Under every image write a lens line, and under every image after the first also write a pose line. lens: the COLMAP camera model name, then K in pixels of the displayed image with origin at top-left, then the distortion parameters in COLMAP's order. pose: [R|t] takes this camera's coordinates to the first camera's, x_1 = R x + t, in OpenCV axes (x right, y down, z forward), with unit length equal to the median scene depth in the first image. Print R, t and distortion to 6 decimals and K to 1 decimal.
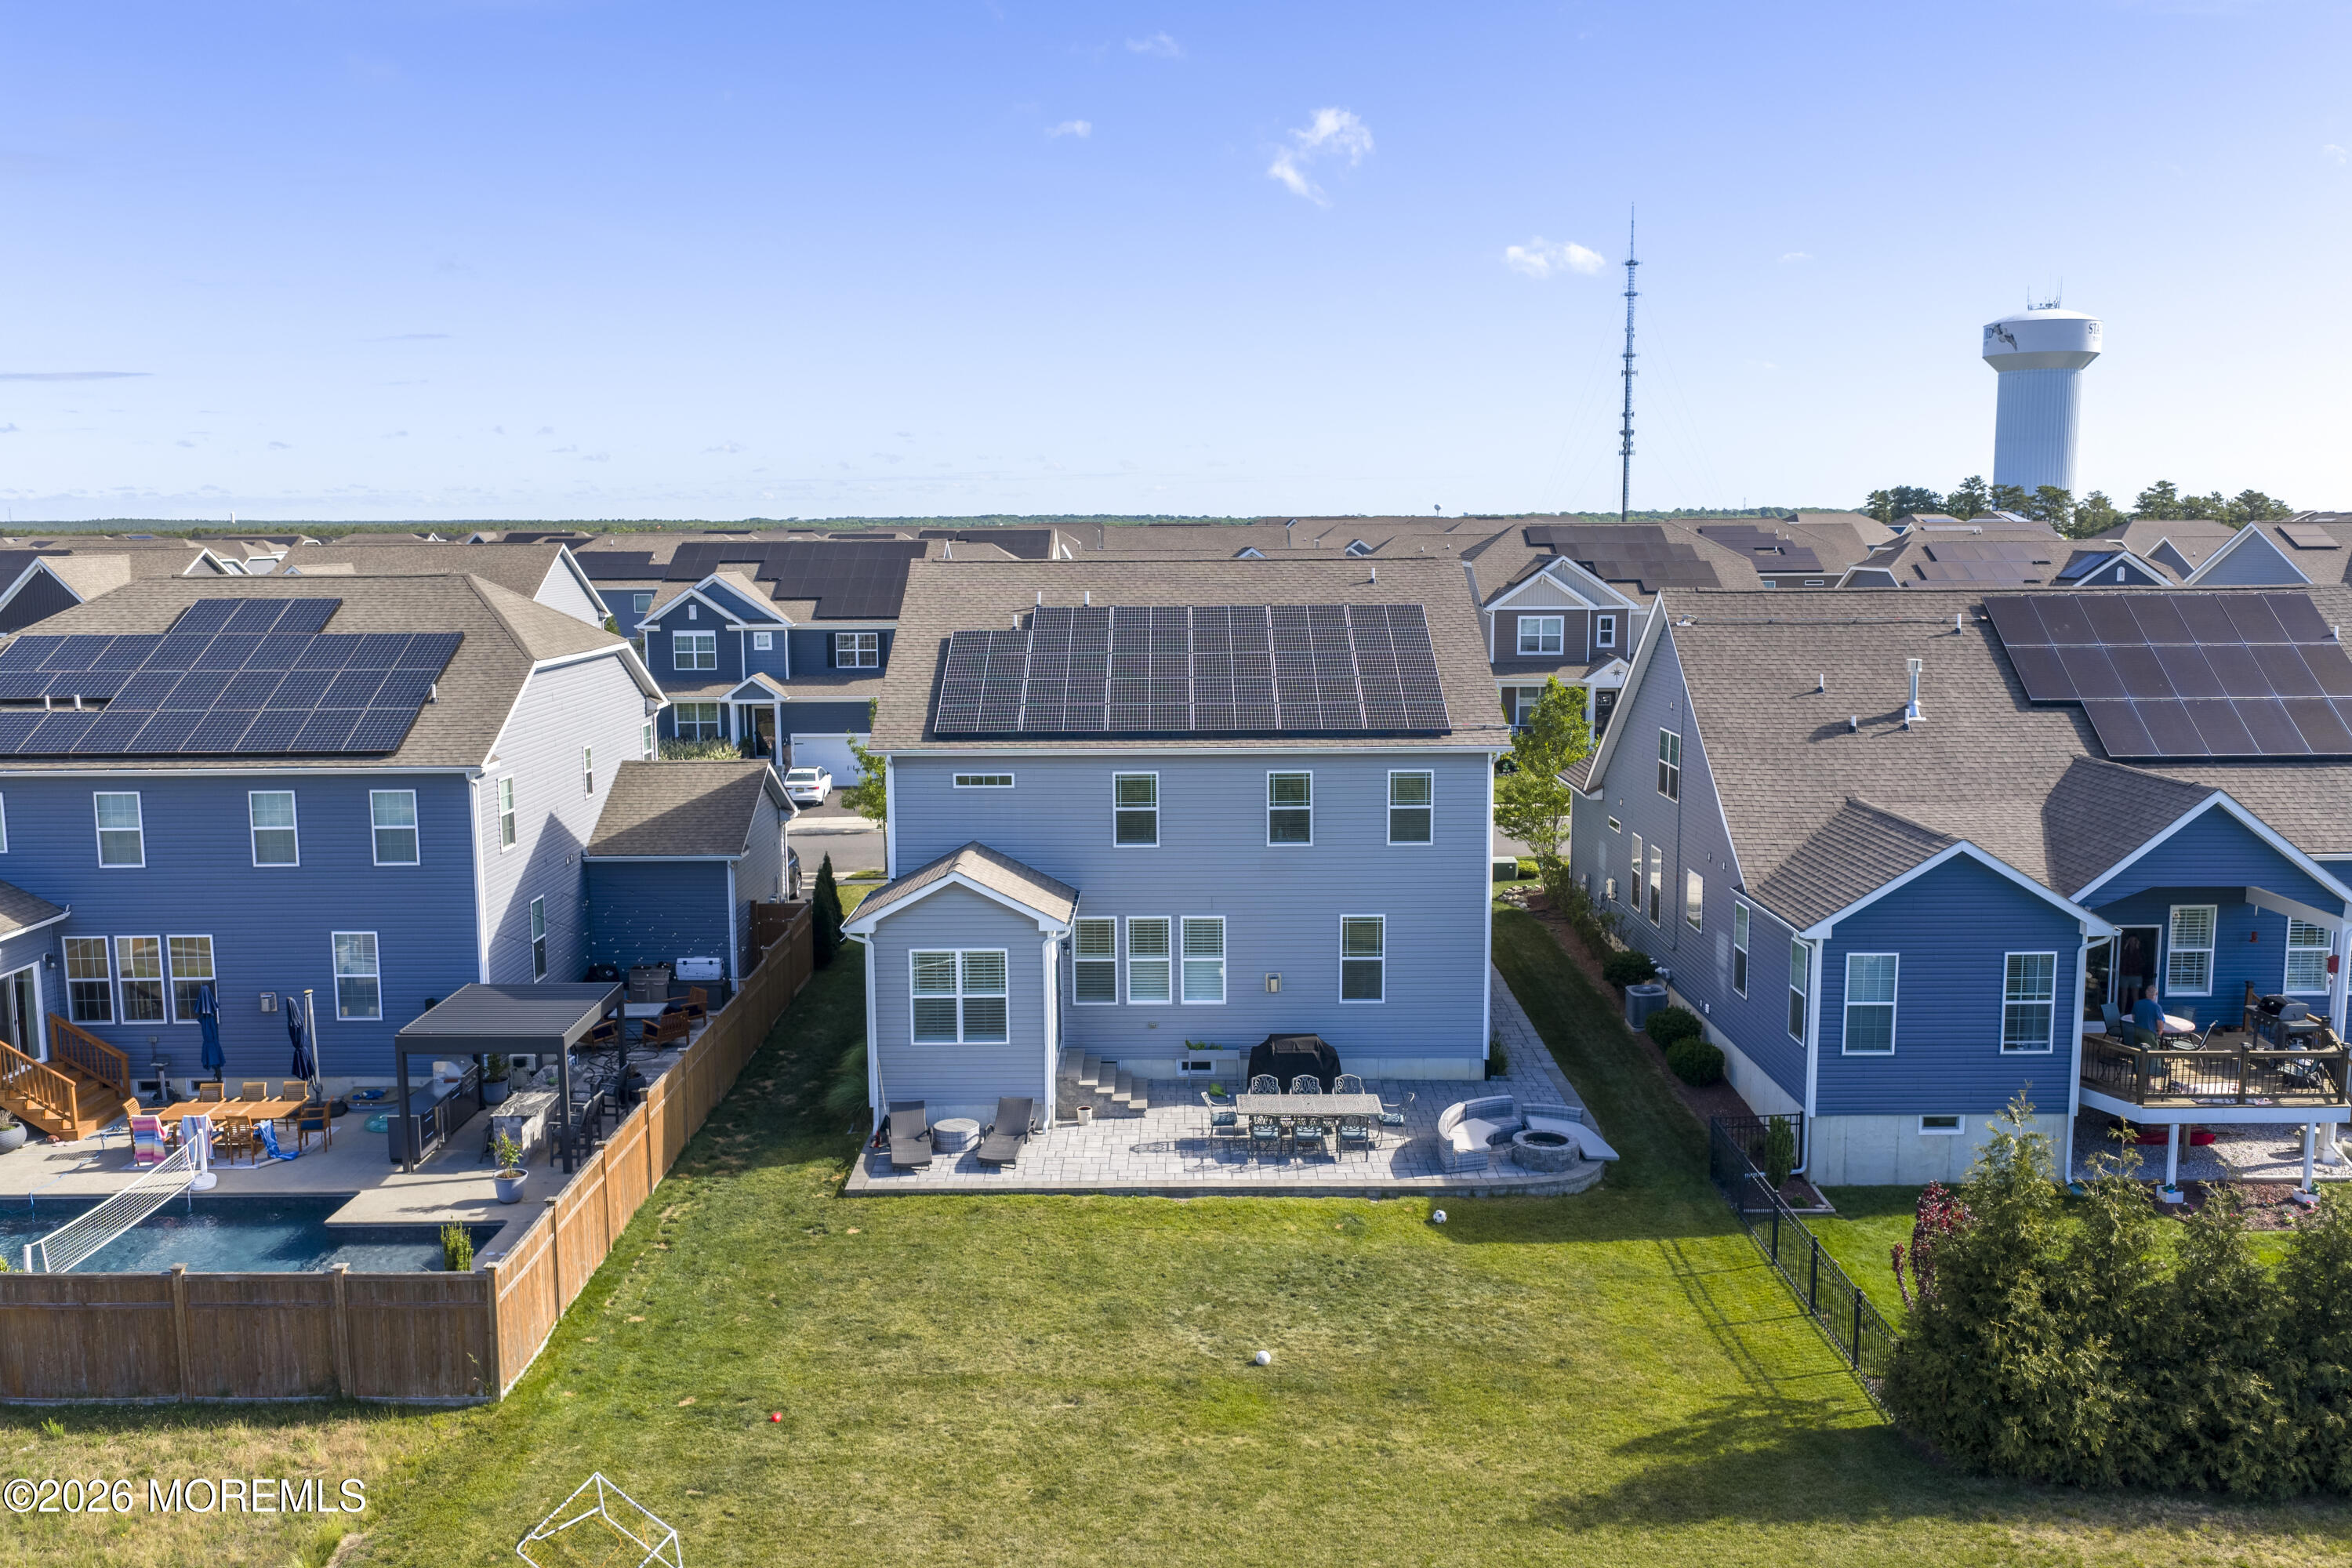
lens RADIAL K [[1935.2, 0, 1189.7], [0, 1935.2, 892.5], [0, 0, 1]] dist [0.004721, -0.014496]
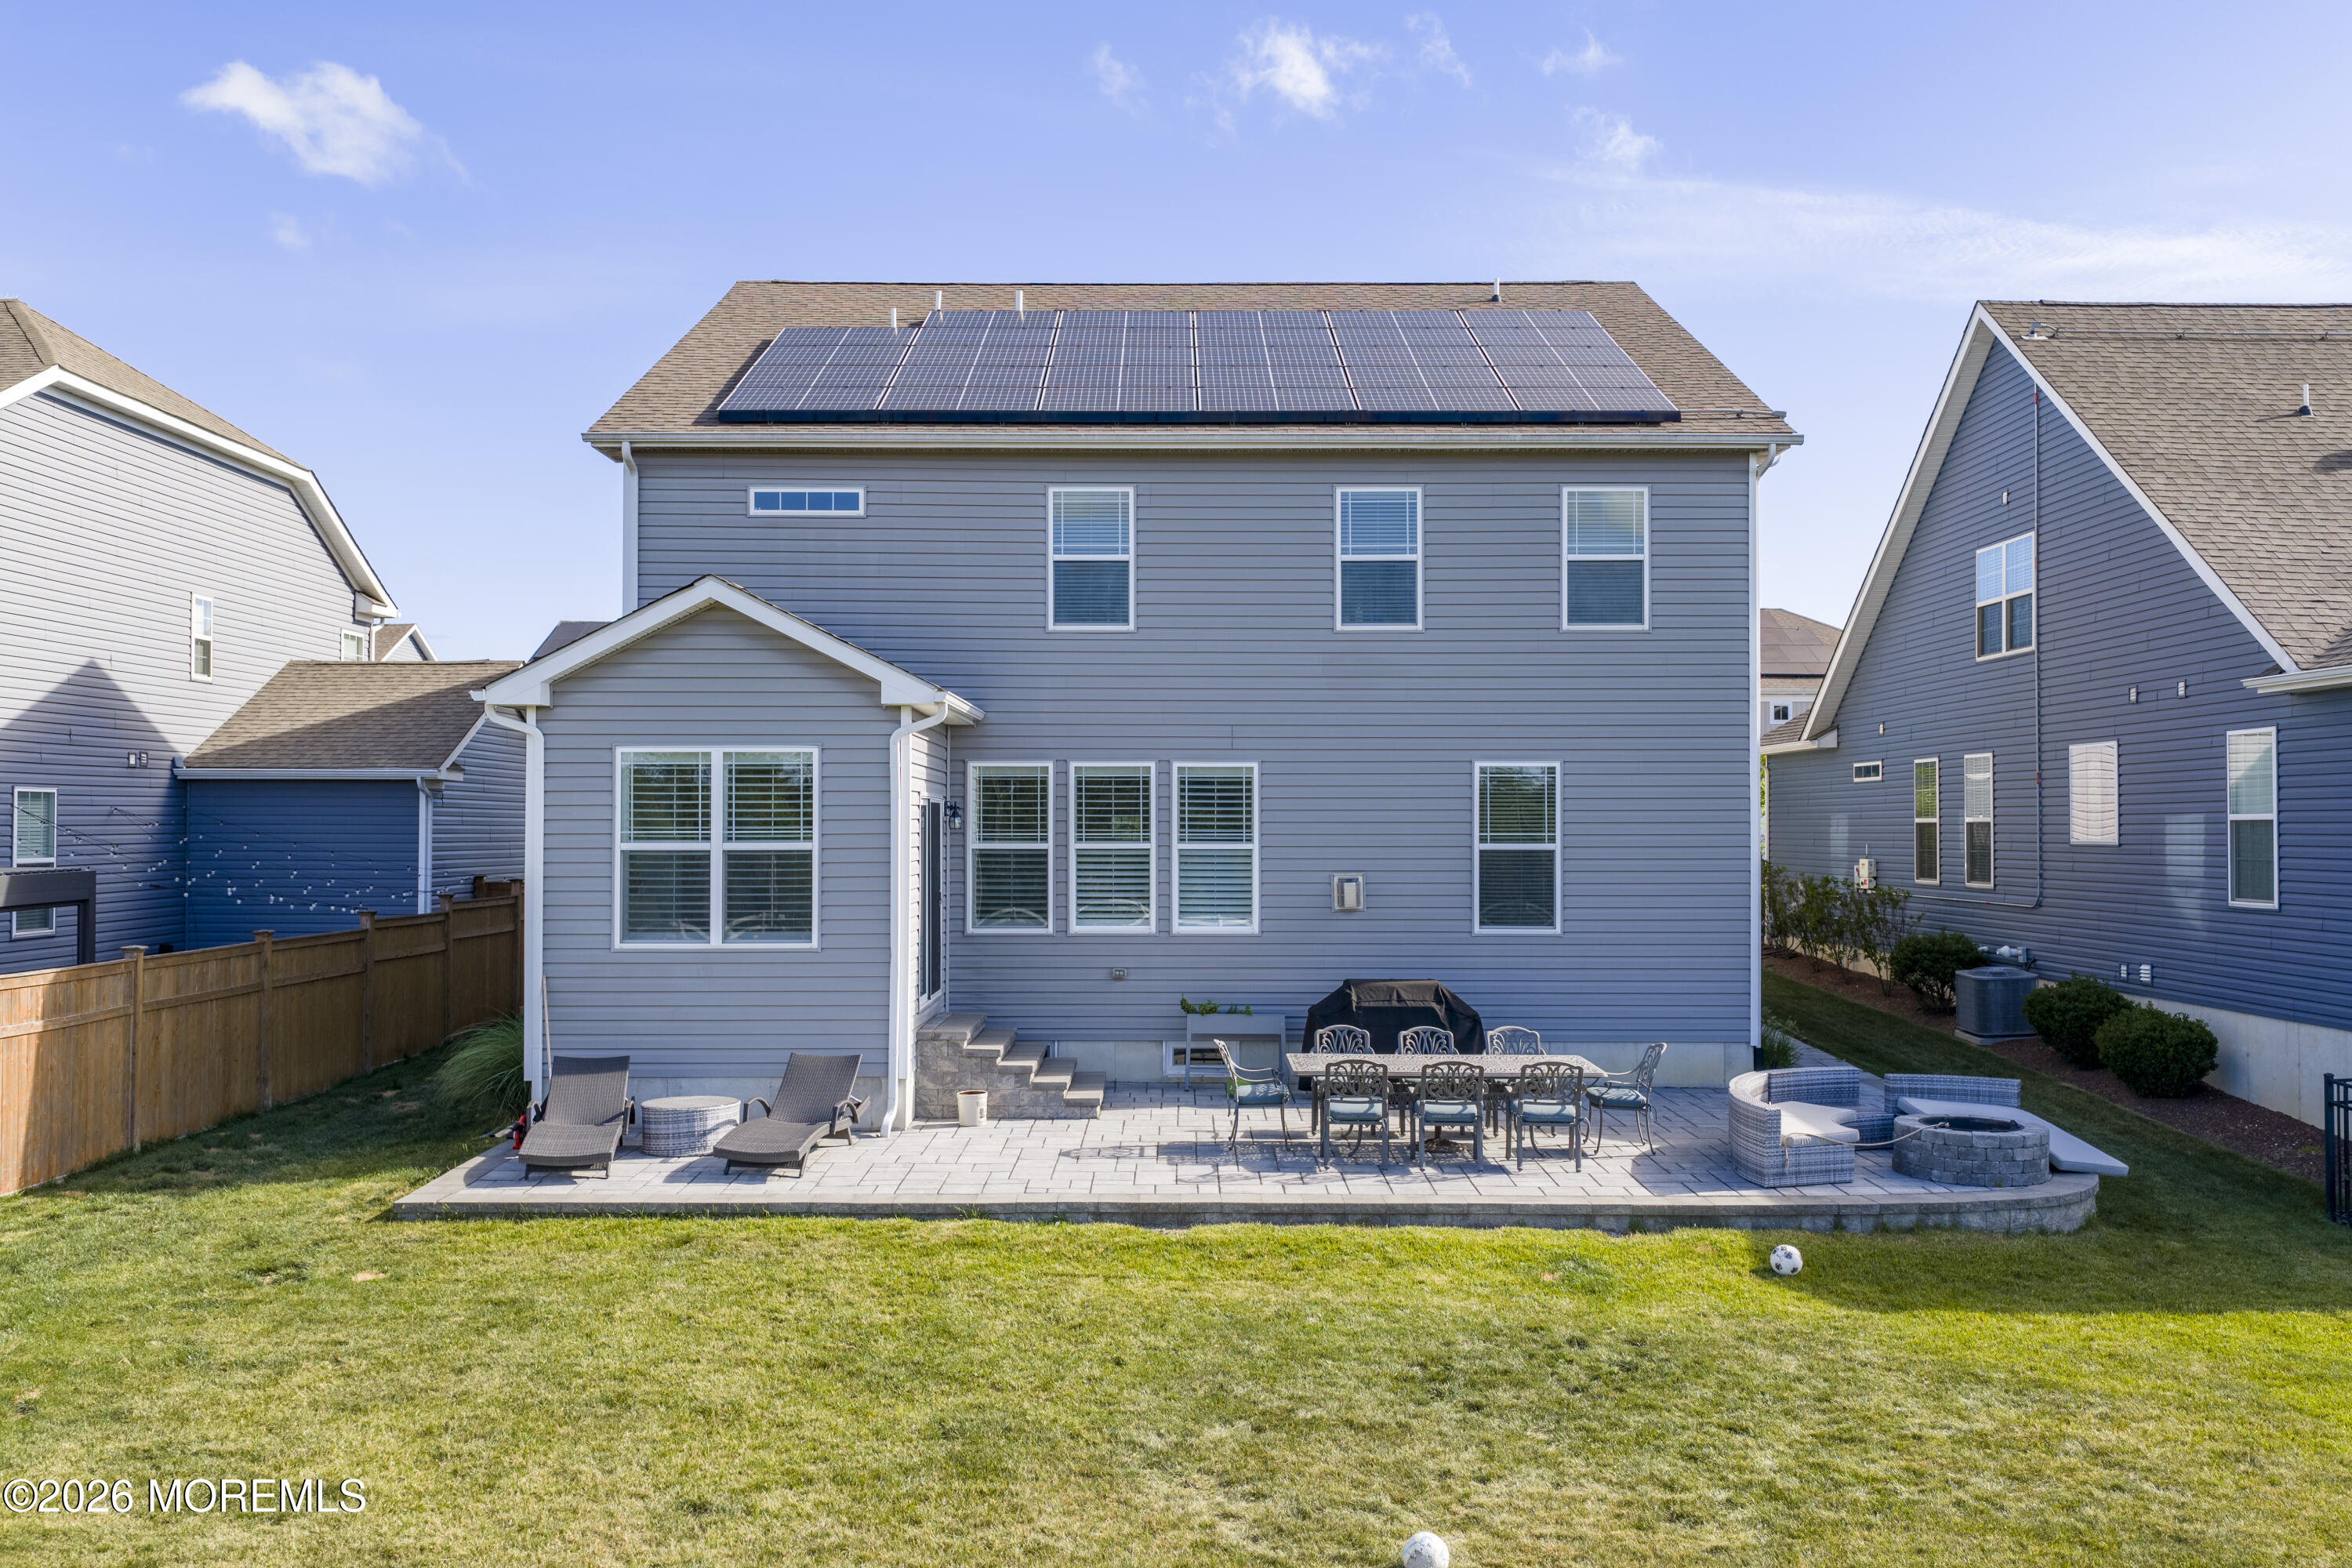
lens RADIAL K [[1984.4, 0, 1185.2], [0, 1984.4, 853.7], [0, 0, 1]] dist [-0.003803, -0.004982]
pose [[0.999983, 0.005740, -0.000753, -0.000931], [-0.005784, 0.985011, -0.172394, 0.146377], [-0.000247, 0.172395, 0.985028, 0.528978]]
